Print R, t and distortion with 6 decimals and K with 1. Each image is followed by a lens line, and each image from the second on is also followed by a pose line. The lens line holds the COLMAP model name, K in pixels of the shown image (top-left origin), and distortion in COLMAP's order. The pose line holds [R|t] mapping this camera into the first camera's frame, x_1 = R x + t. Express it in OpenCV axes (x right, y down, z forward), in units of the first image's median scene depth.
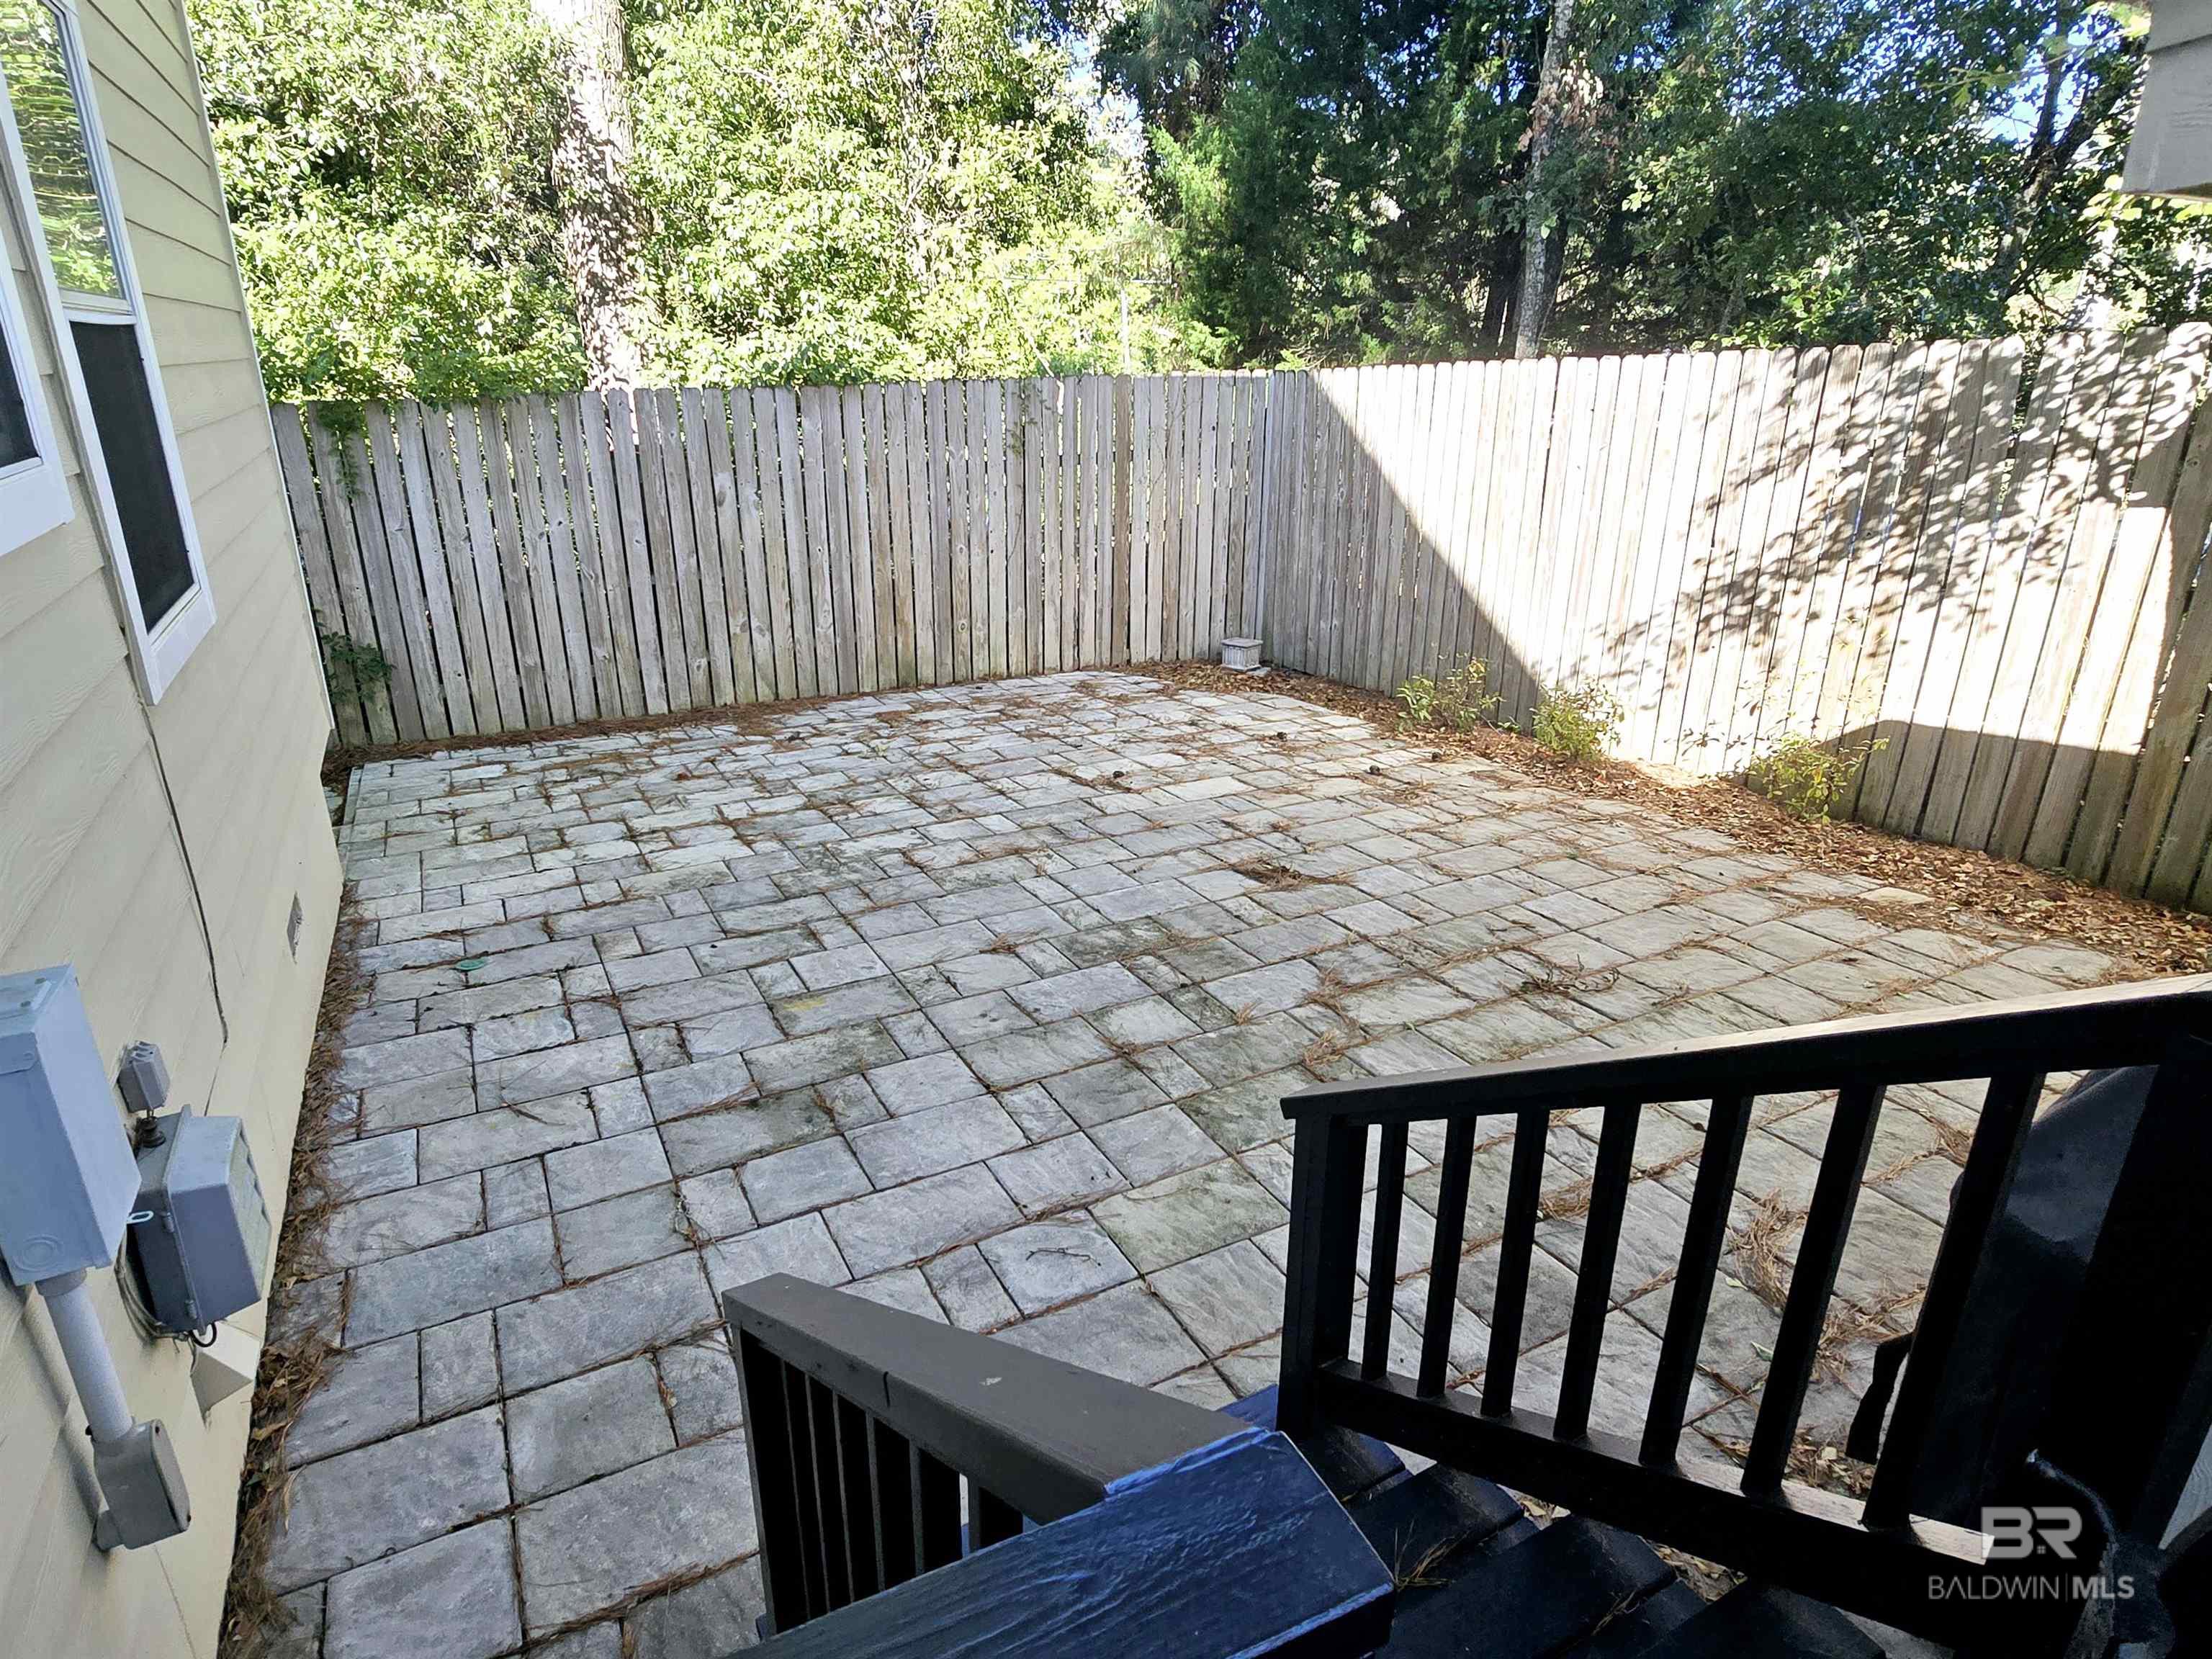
lens RADIAL K [[1258.7, 0, 1103.2], [0, 1258.7, 825.5], [0, 0, 1]] dist [0.001259, 0.000478]
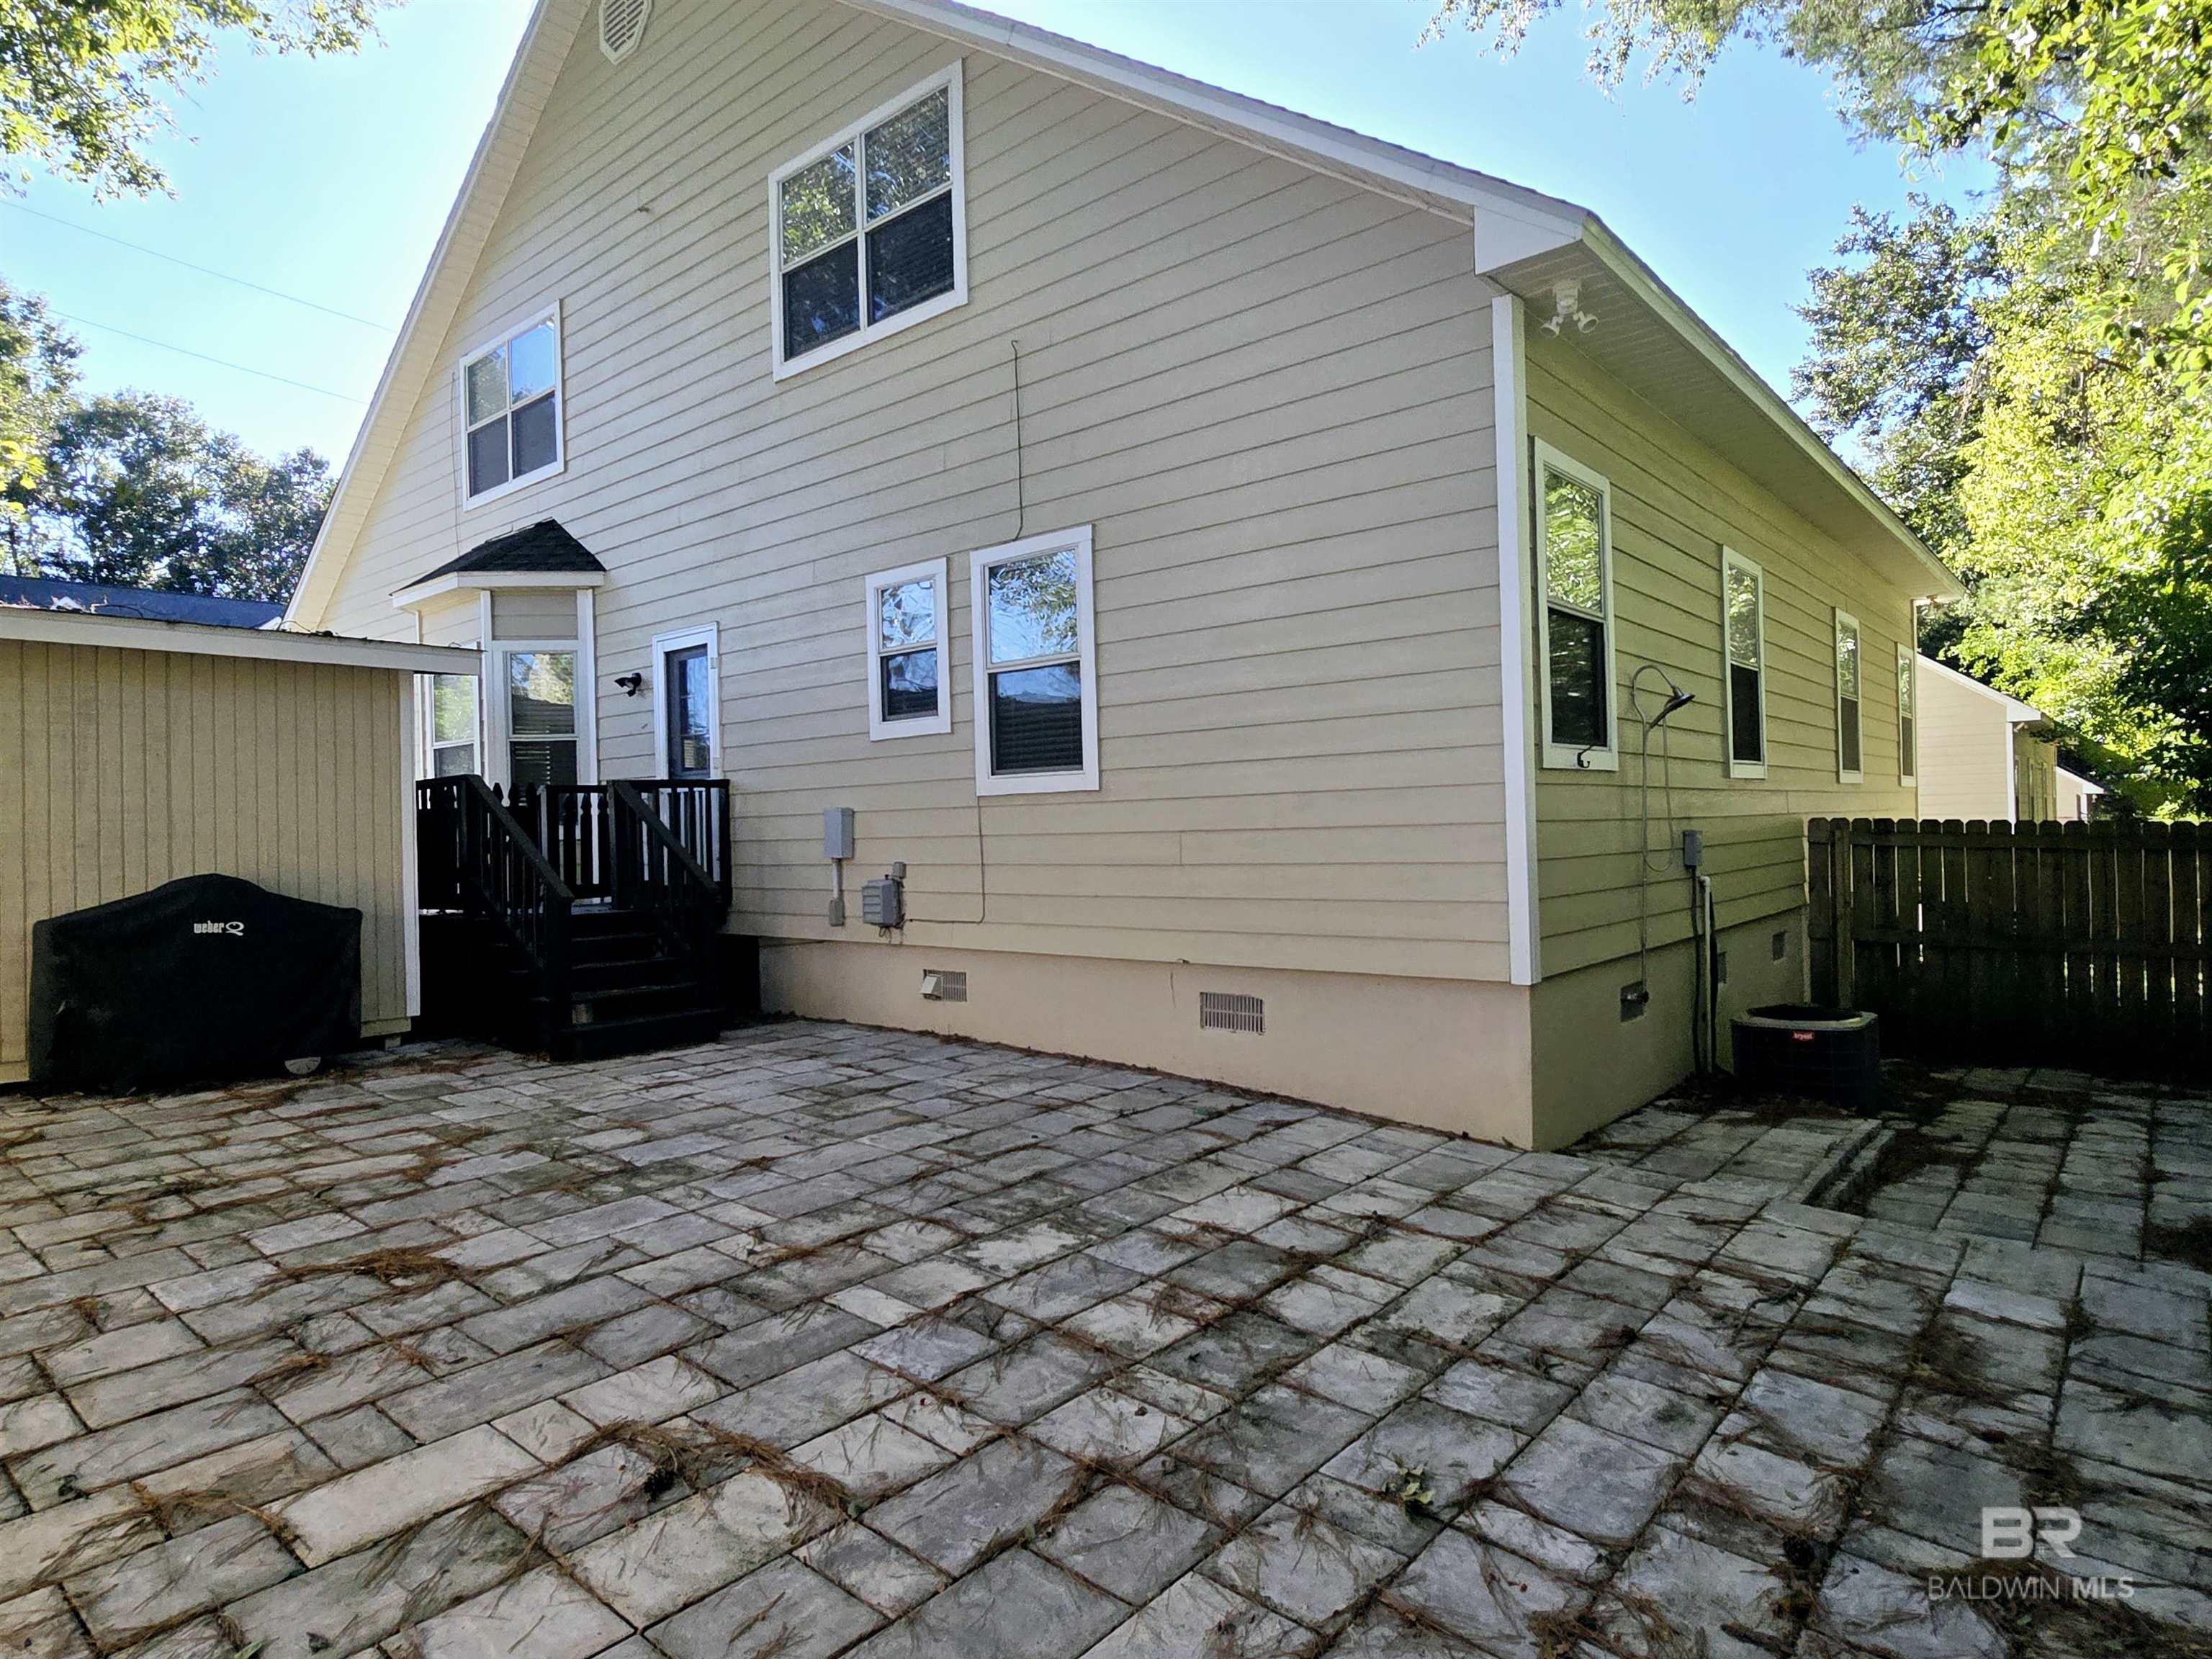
lens RADIAL K [[1258.7, 0, 1107.9], [0, 1258.7, 825.6], [0, 0, 1]] dist [0.001259, 0.000478]
pose [[-0.926207, 0.011649, -0.376835, 0.029037], [-0.119613, 0.938805, 0.323014, -0.382203], [0.357538, 0.344252, -0.868134, 1.386883]]
